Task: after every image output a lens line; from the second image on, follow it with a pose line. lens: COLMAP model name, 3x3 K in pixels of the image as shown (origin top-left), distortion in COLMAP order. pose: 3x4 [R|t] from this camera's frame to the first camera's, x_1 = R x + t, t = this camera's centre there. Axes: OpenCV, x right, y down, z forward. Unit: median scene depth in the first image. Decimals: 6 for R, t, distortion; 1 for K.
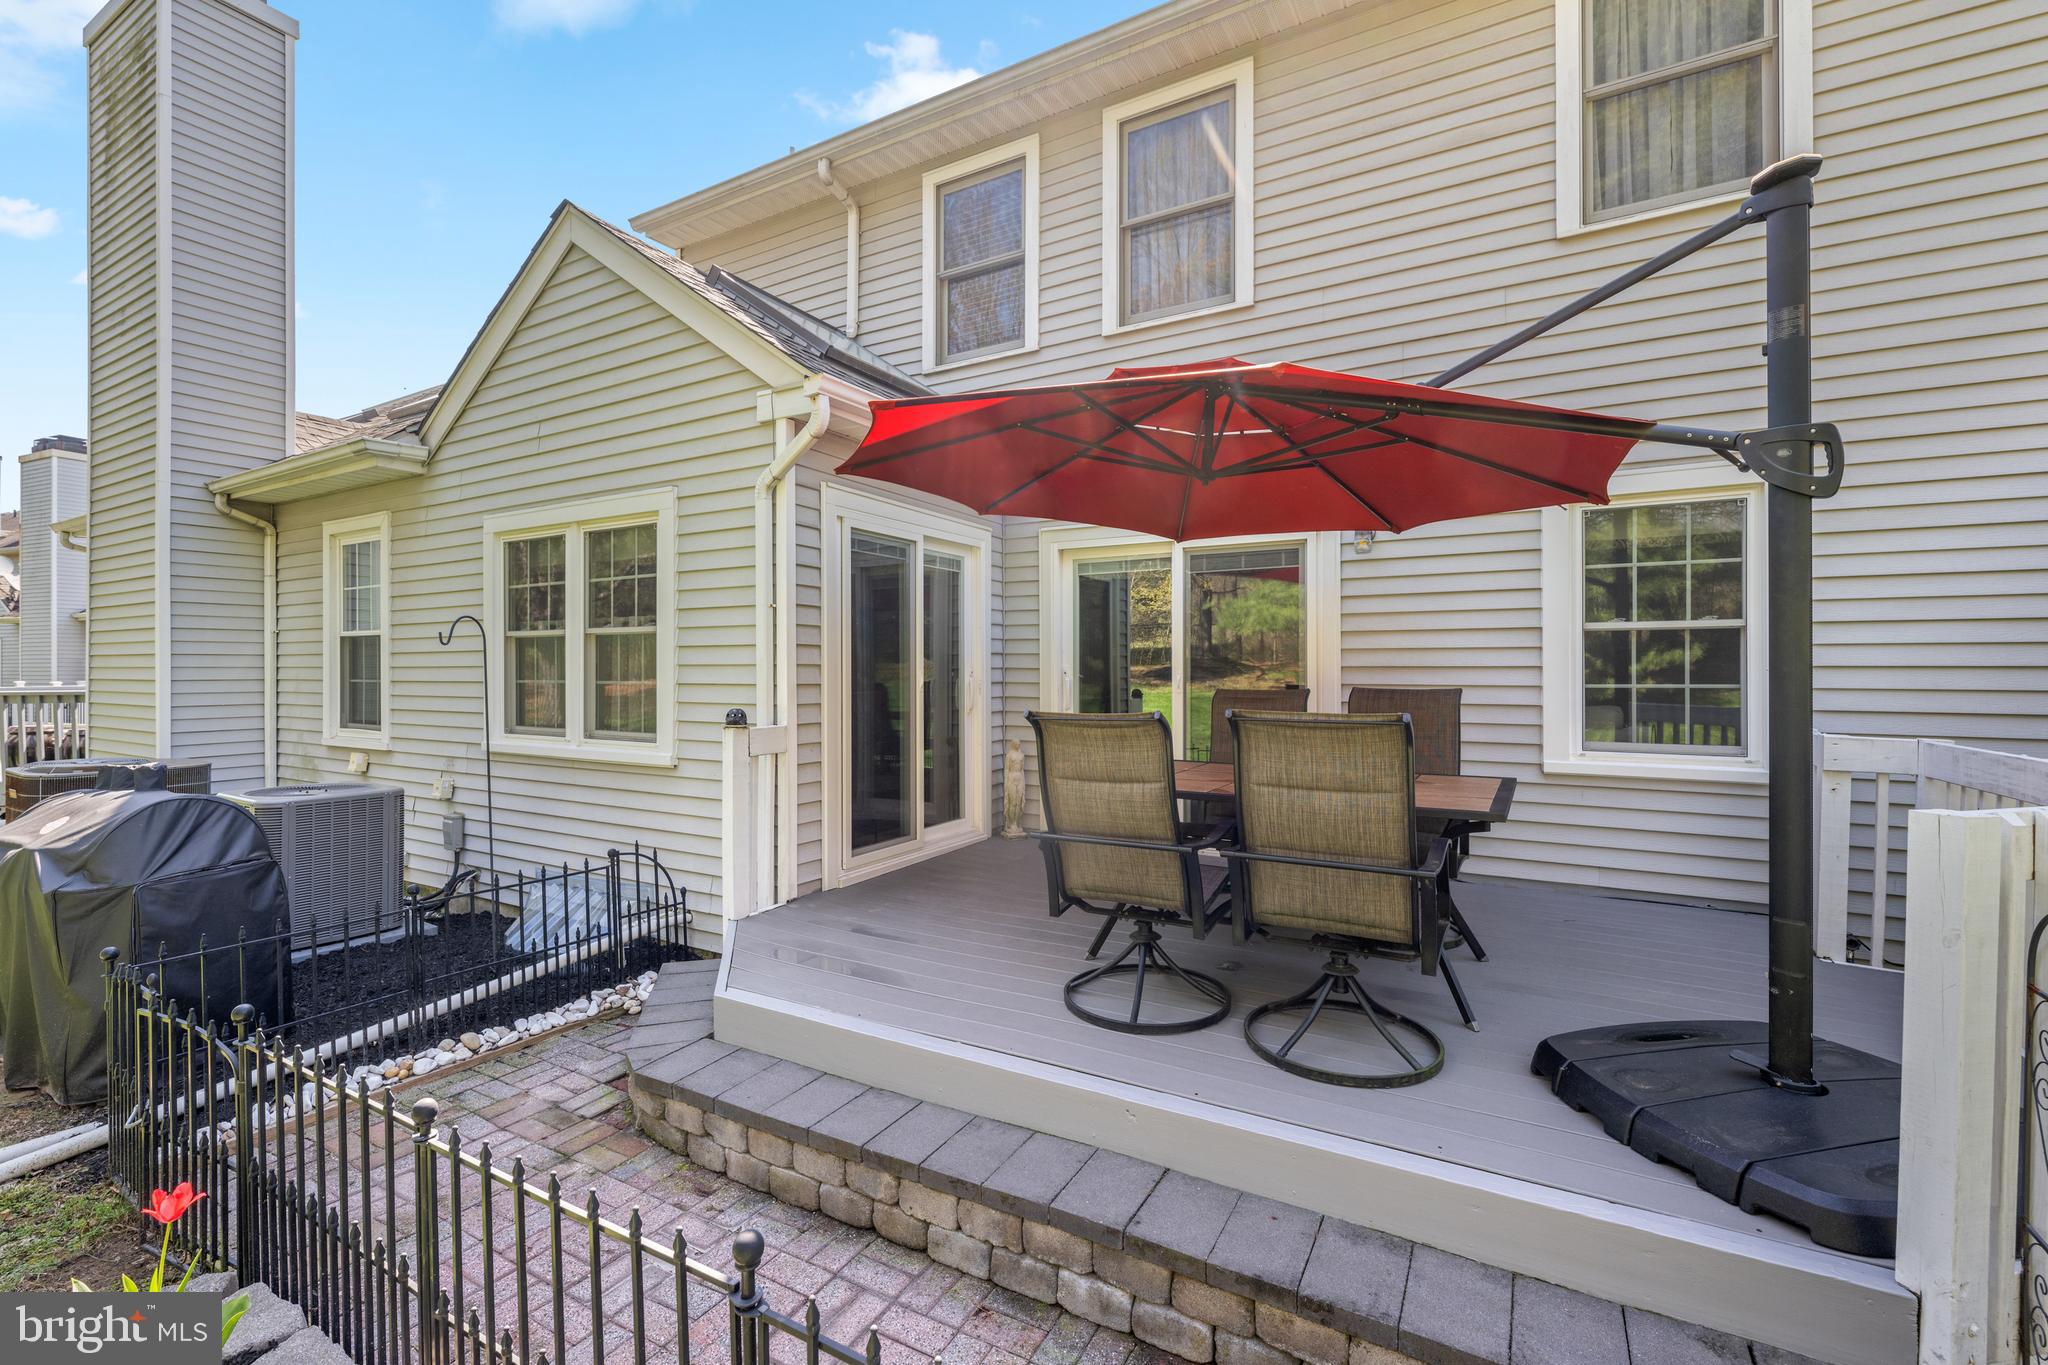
lens RADIAL K [[860.1, 0, 1025.1], [0, 860.1, 663.0], [0, 0, 1]] dist [0.003400, -0.000379]
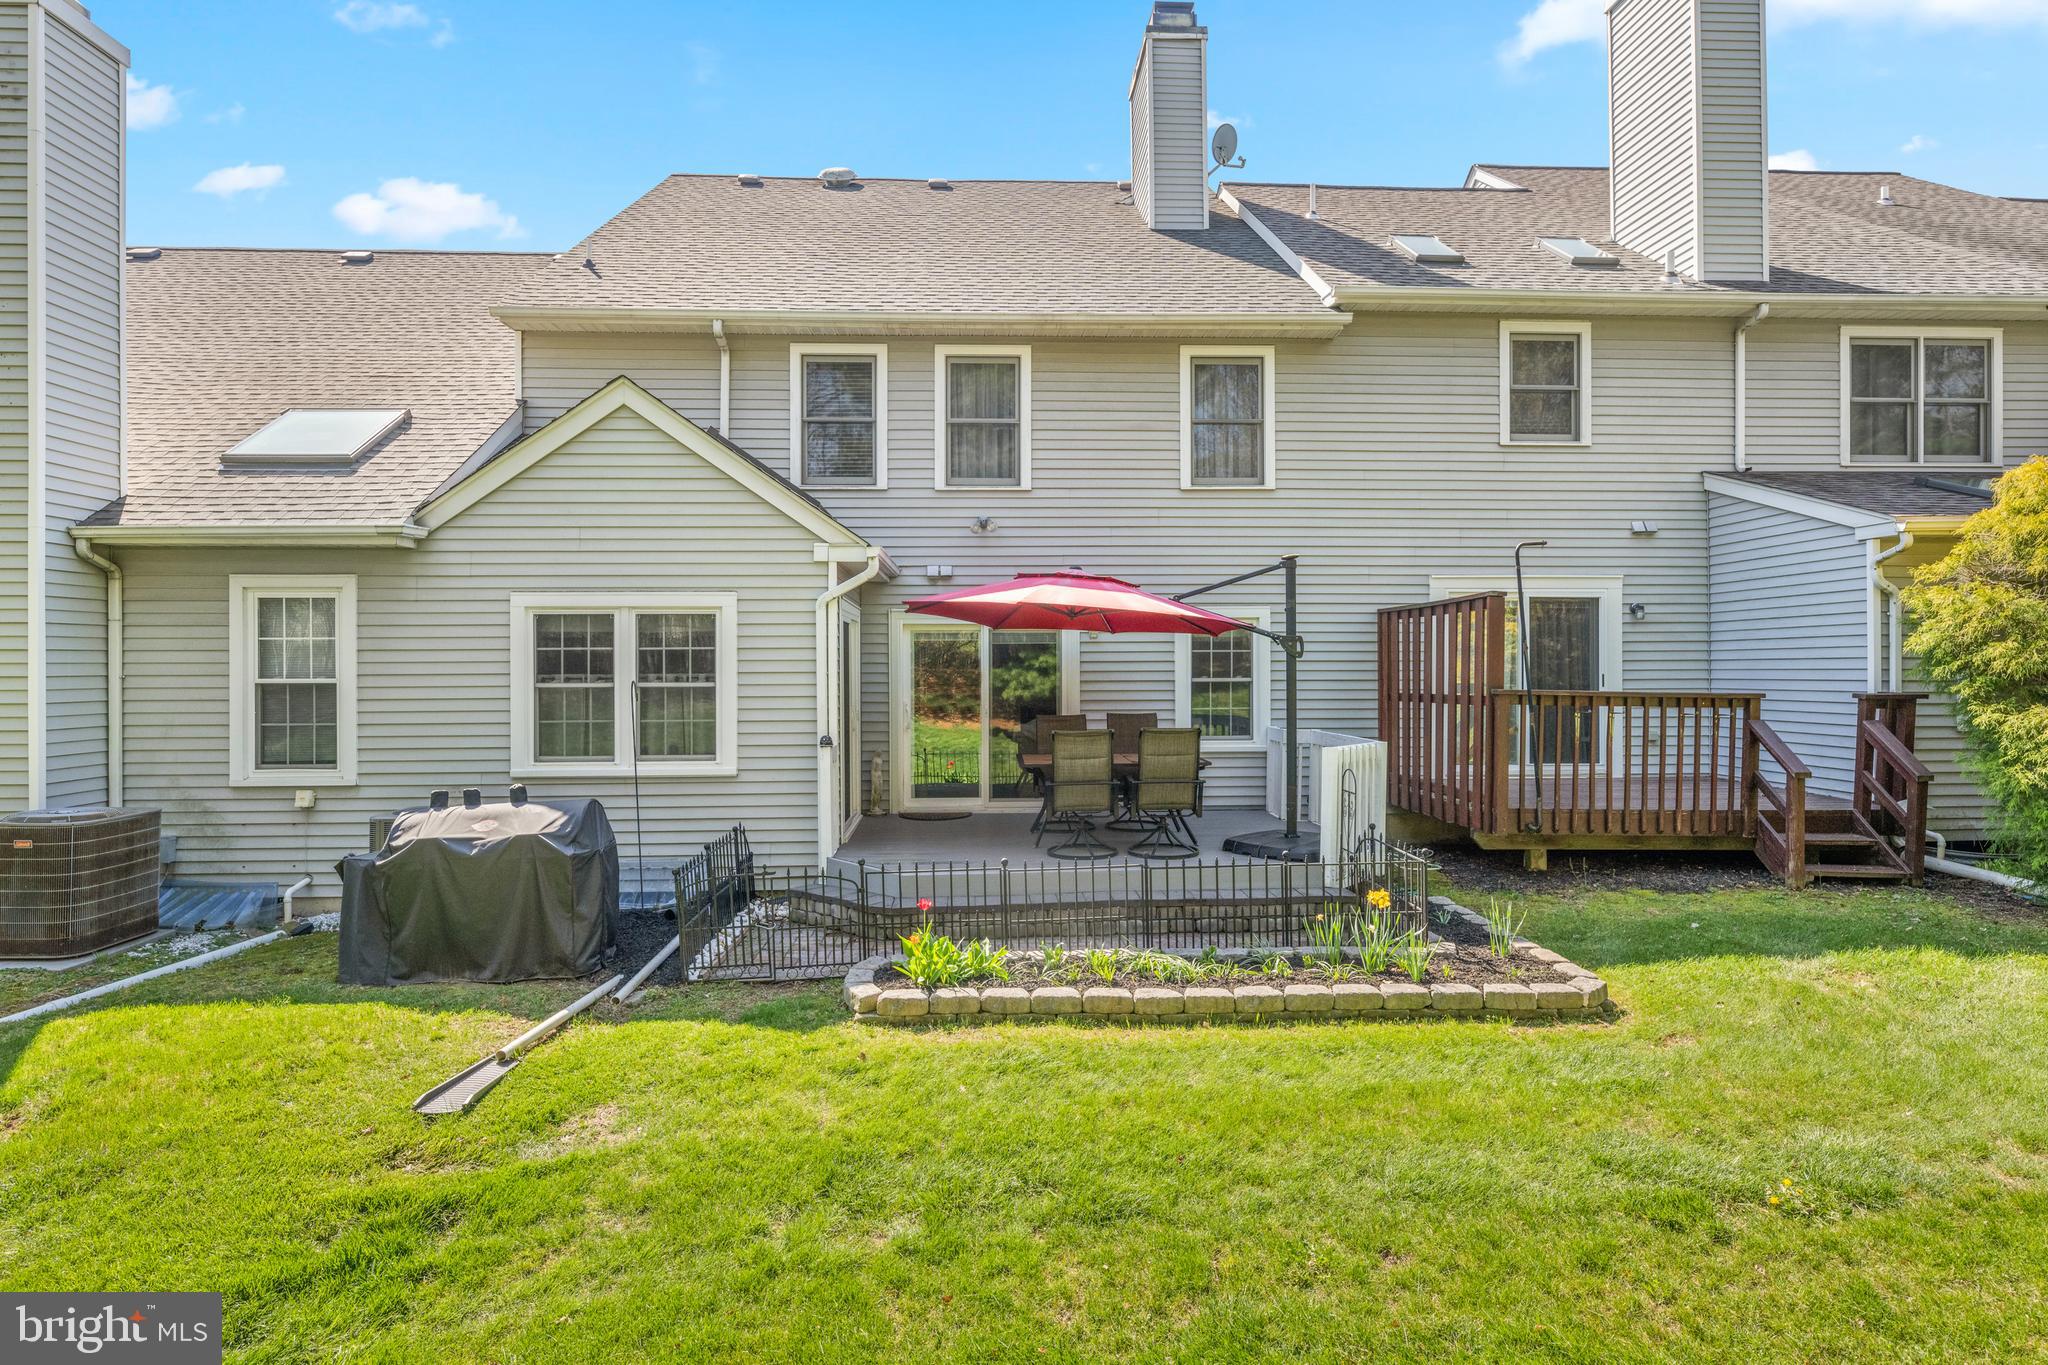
lens RADIAL K [[994.1, 0, 1016.7], [0, 994.1, 684.1], [0, 0, 1]] dist [-0.000791, -0.000156]
pose [[0.849074, -0.011584, 0.528147, -0.797235], [0.001987, 0.999823, 0.018734, -0.063168], [-0.528271, -0.014857, 0.848946, -0.662178]]
